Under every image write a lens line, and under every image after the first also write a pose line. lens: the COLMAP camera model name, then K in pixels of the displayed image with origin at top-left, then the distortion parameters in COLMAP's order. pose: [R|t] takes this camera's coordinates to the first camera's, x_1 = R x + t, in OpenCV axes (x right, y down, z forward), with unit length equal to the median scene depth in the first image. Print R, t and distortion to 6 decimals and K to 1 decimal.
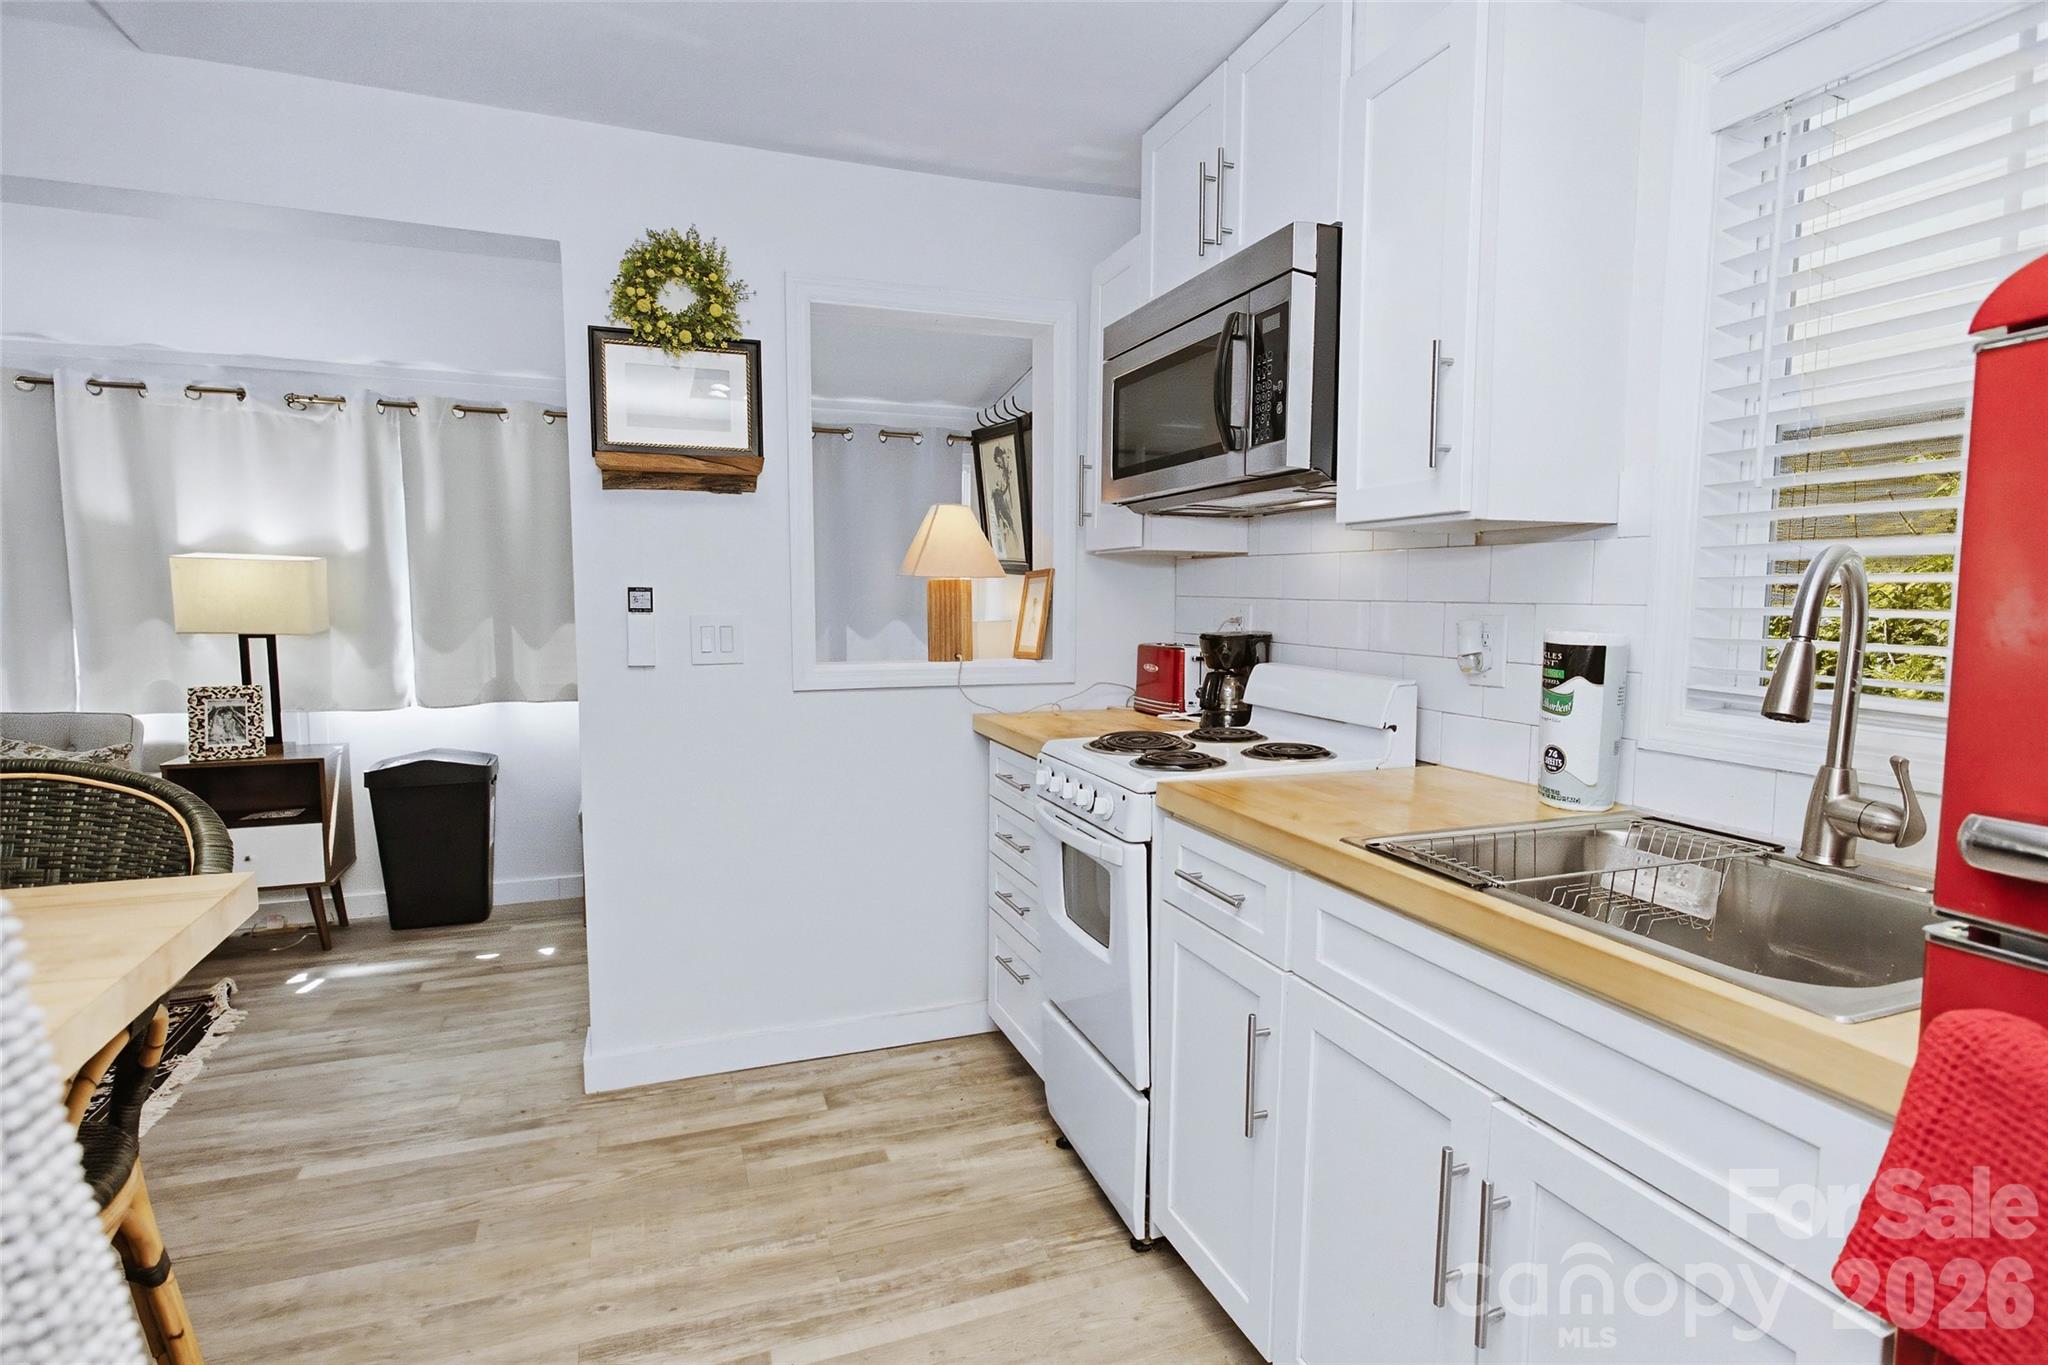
lens RADIAL K [[1020.7, 0, 1030.9], [0, 1020.7, 690.0], [0, 0, 1]] dist [0.000610, 0.001722]
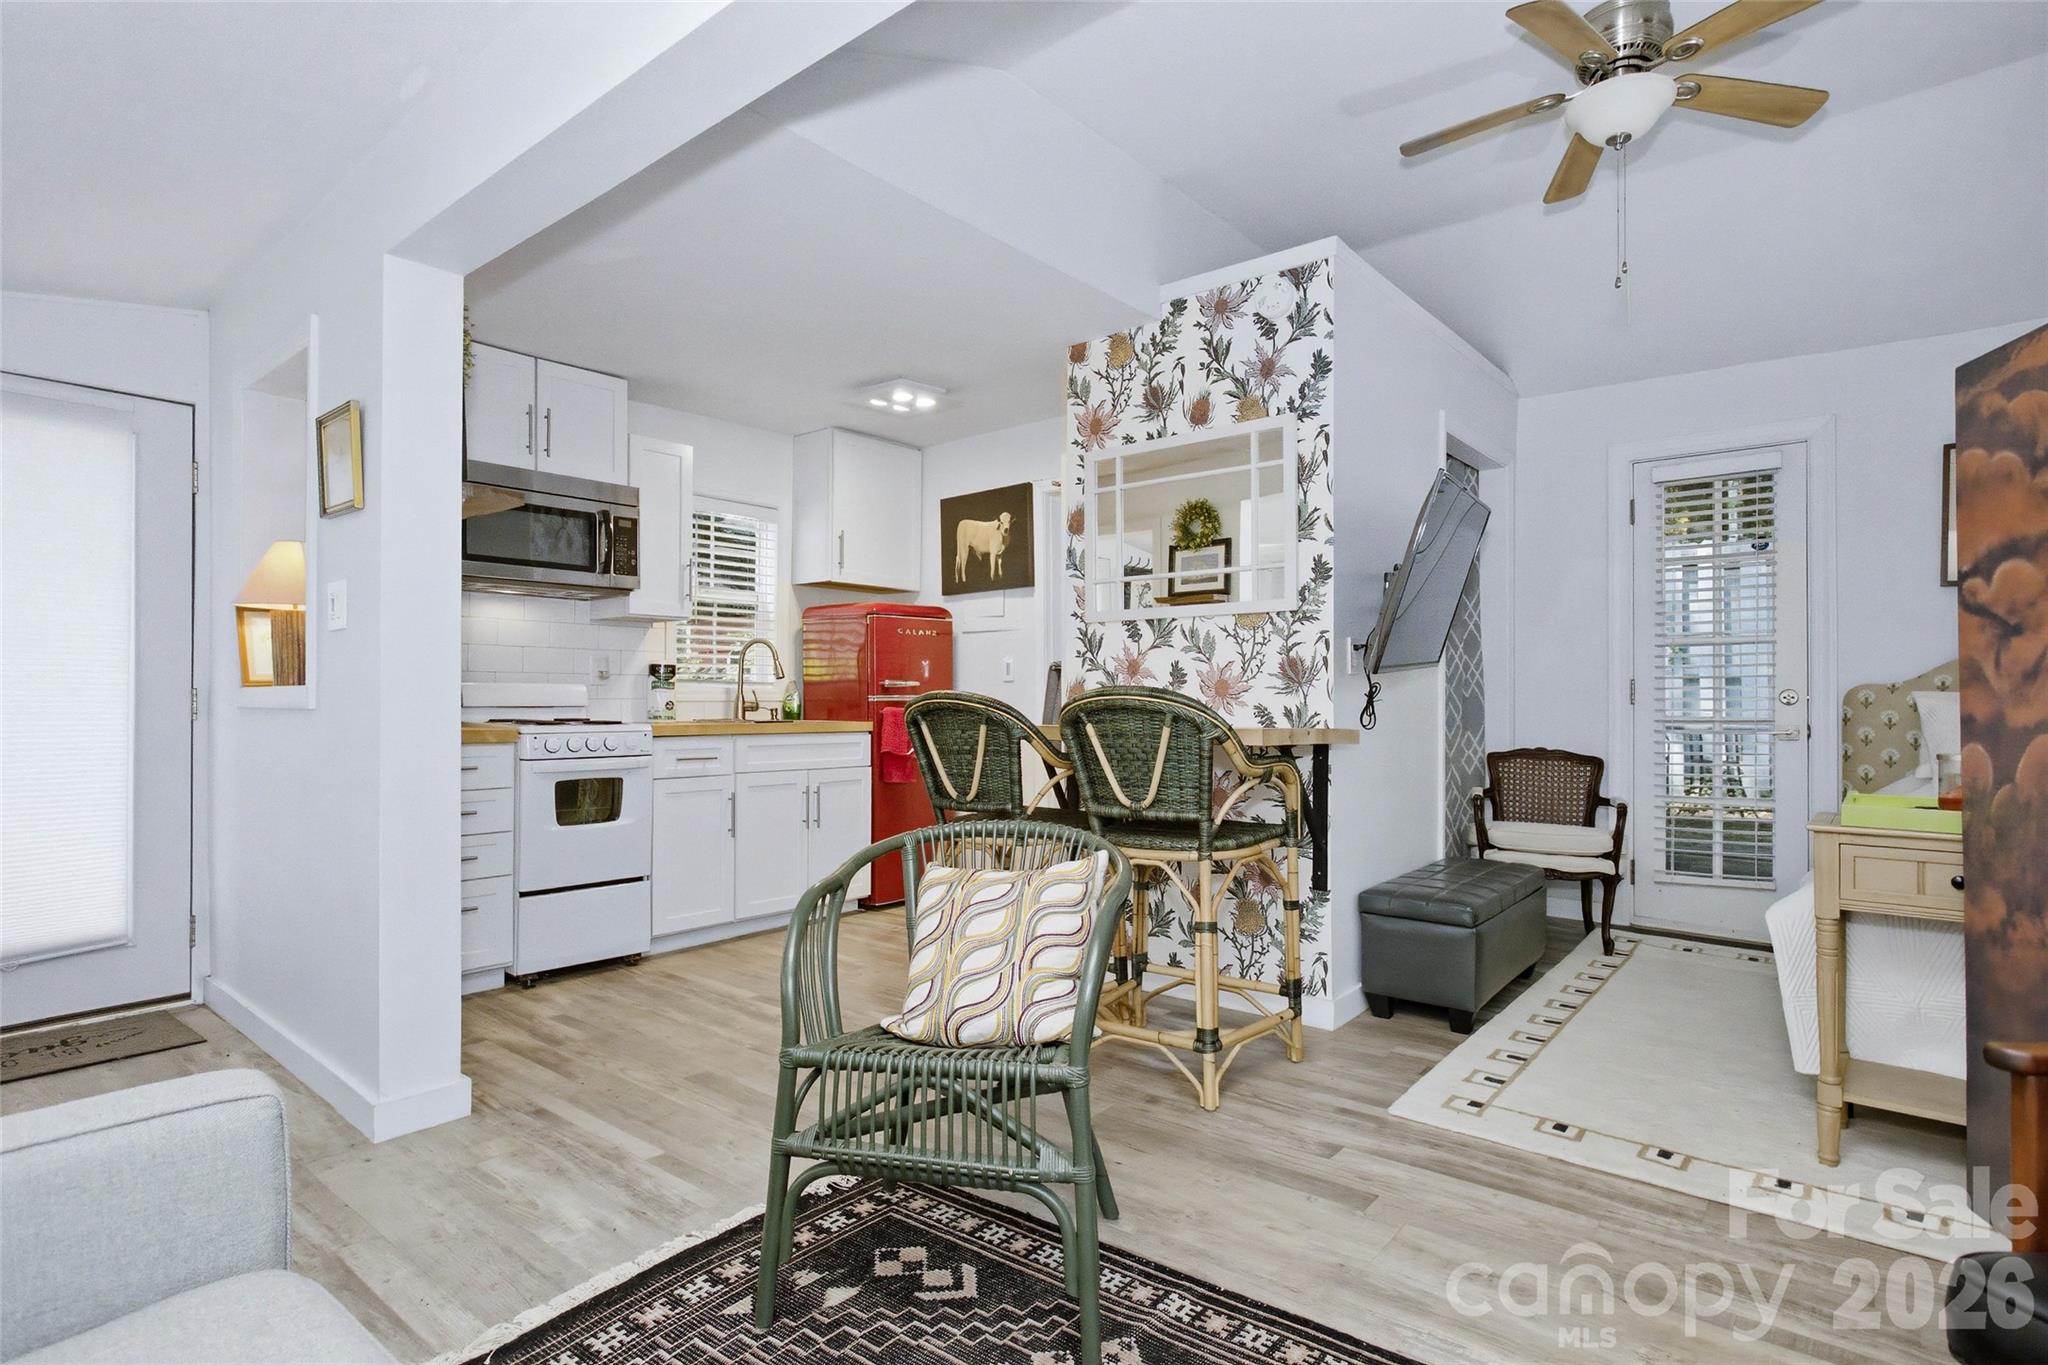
lens RADIAL K [[1034.8, 0, 1027.5], [0, 1034.8, 689.8], [0, 0, 1]] dist [-0.002362, 0.001600]
pose [[-0.495633, 0.003184, 0.868526, -2.145370], [0.079287, 0.995984, 0.041594, -0.014292], [-0.864905, 0.089478, -0.493895, 1.355913]]
